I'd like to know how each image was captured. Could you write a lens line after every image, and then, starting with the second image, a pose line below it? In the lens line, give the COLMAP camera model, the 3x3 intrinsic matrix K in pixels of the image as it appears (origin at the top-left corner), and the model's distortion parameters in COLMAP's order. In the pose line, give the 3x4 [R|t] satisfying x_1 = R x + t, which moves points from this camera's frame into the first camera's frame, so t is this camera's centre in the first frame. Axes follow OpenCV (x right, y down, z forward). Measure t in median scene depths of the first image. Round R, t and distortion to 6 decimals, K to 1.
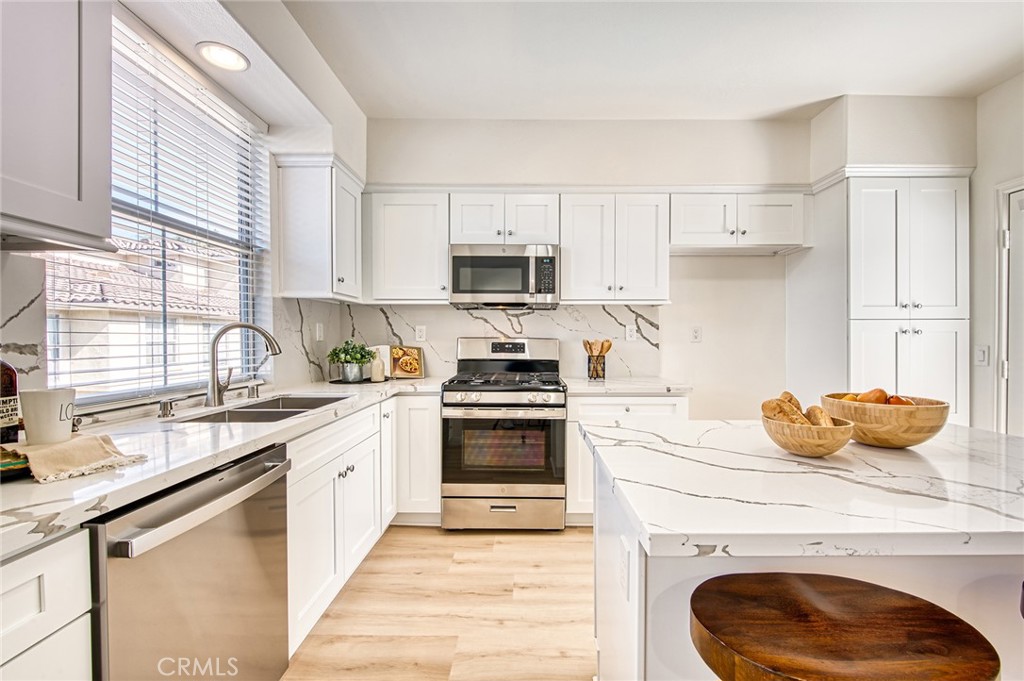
lens RADIAL K [[421.2, 0, 530.8], [0, 421.2, 345.2], [0, 0, 1]] dist [-0.000035, -0.000139]
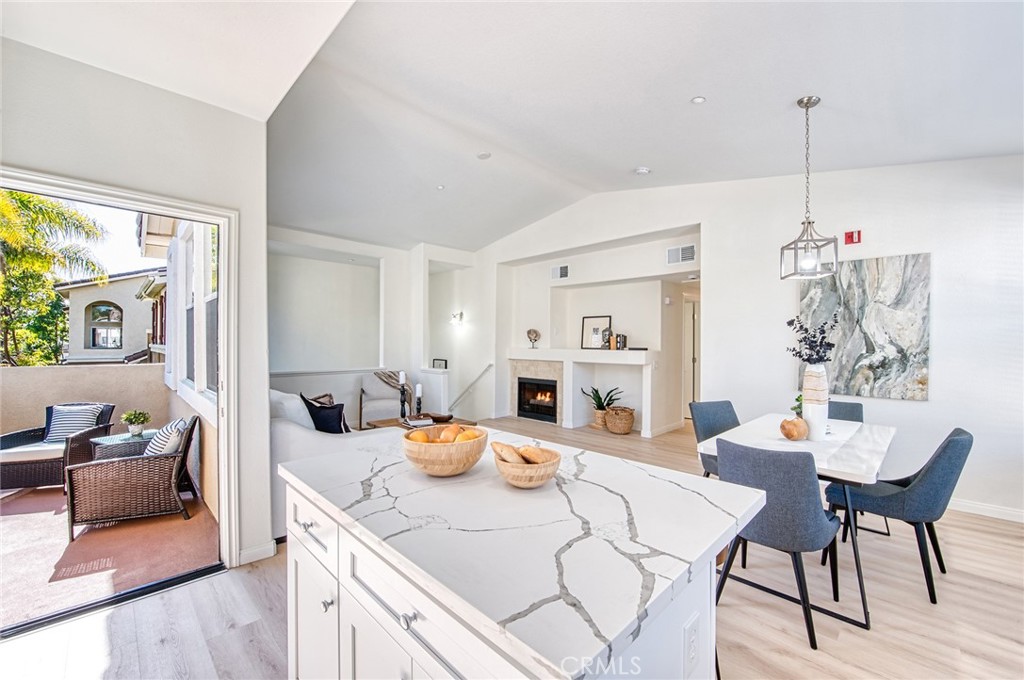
lens RADIAL K [[413.1, 0, 533.9], [0, 413.1, 343.9], [0, 0, 1]] dist [-0.003115, -0.001588]
pose [[-0.725618, -0.000684, 0.688098, -0.050968], [0.007131, 0.999938, 0.008513, -0.052446], [-0.688061, 0.011084, -0.725568, 0.712507]]
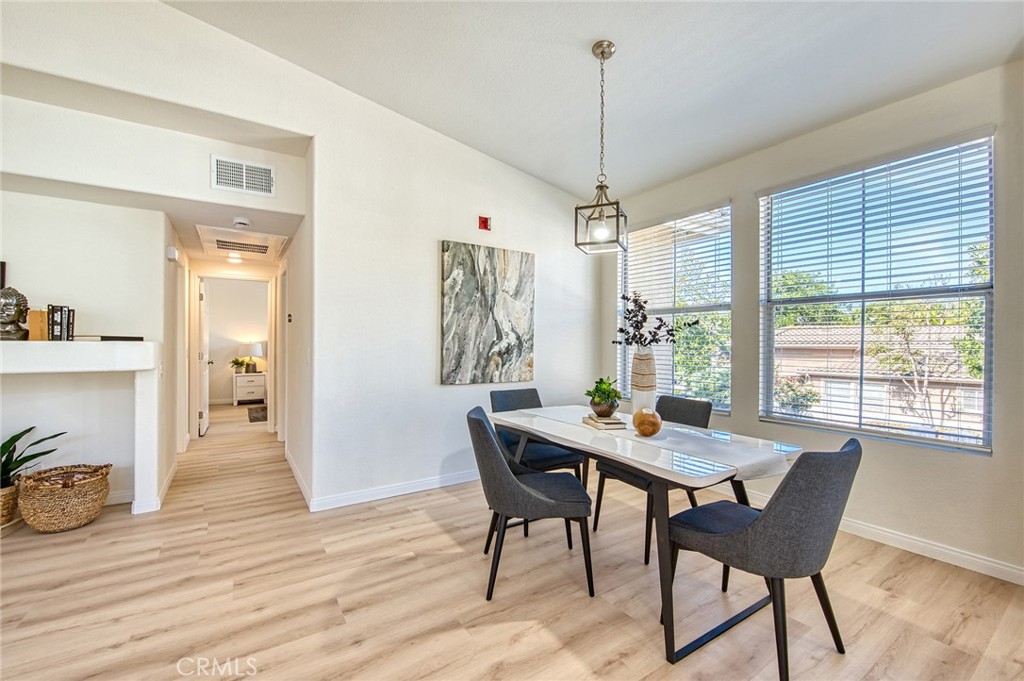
lens RADIAL K [[413.1, 0, 508.3], [0, 413.1, 344.0], [0, 0, 1]] dist [-0.003115, -0.001588]
pose [[-0.843053, 0.002375, -0.537826, 0.766249], [-0.006004, 0.999886, 0.013826, -0.011049], [0.537798, 0.014885, -0.842943, 0.187894]]
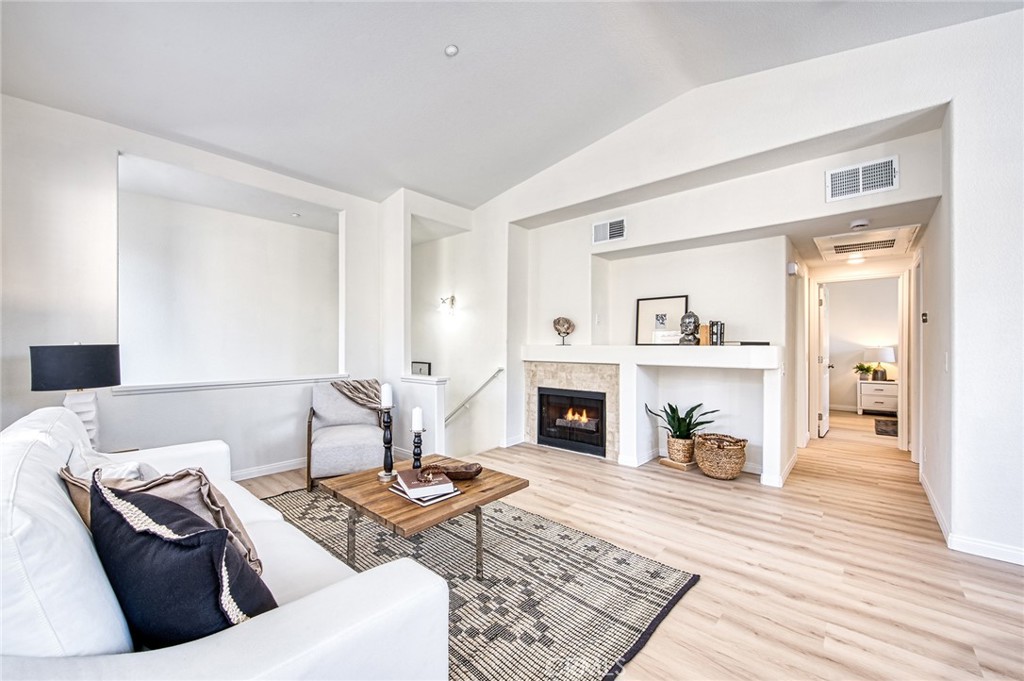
lens RADIAL K [[413.1, 0, 486.5], [0, 413.1, 346.2], [0, 0, 1]] dist [-0.003115, -0.001588]
pose [[-0.724552, 0.003659, 0.689211, 0.737760], [0.010363, 0.999931, 0.005586, -0.012465], [-0.689142, 0.011189, -0.724539, 0.351203]]
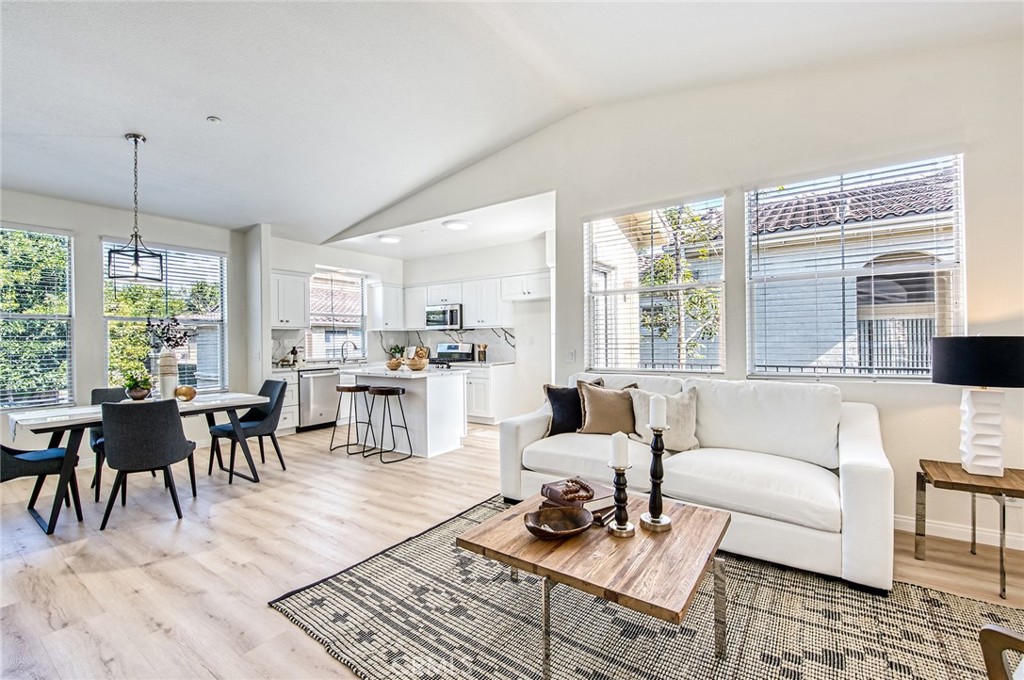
lens RADIAL K [[413.1, 0, 526.1], [0, 413.1, 341.1], [0, 0, 1]] dist [-0.003115, -0.001588]
pose [[0.843520, -0.007606, -0.537044, 1.724739], [0.001781, 0.999934, -0.011365, 0.001715], [0.537095, 0.008631, 0.843478, -0.842172]]
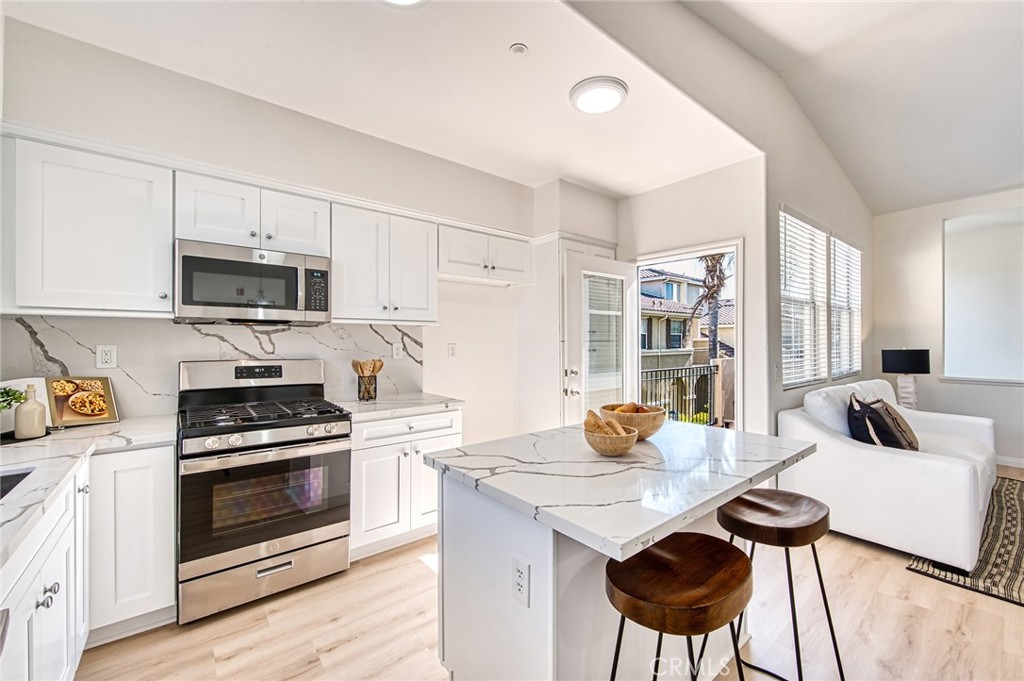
lens RADIAL K [[413.1, 0, 527.7], [0, 413.1, 340.8], [0, 0, 1]] dist [-0.003115, -0.001588]
pose [[0.762111, 0.002036, 0.647443, -0.190257], [0.007471, 0.999901, -0.011938, -0.045446], [-0.647403, 0.013935, 0.762021, 0.042429]]
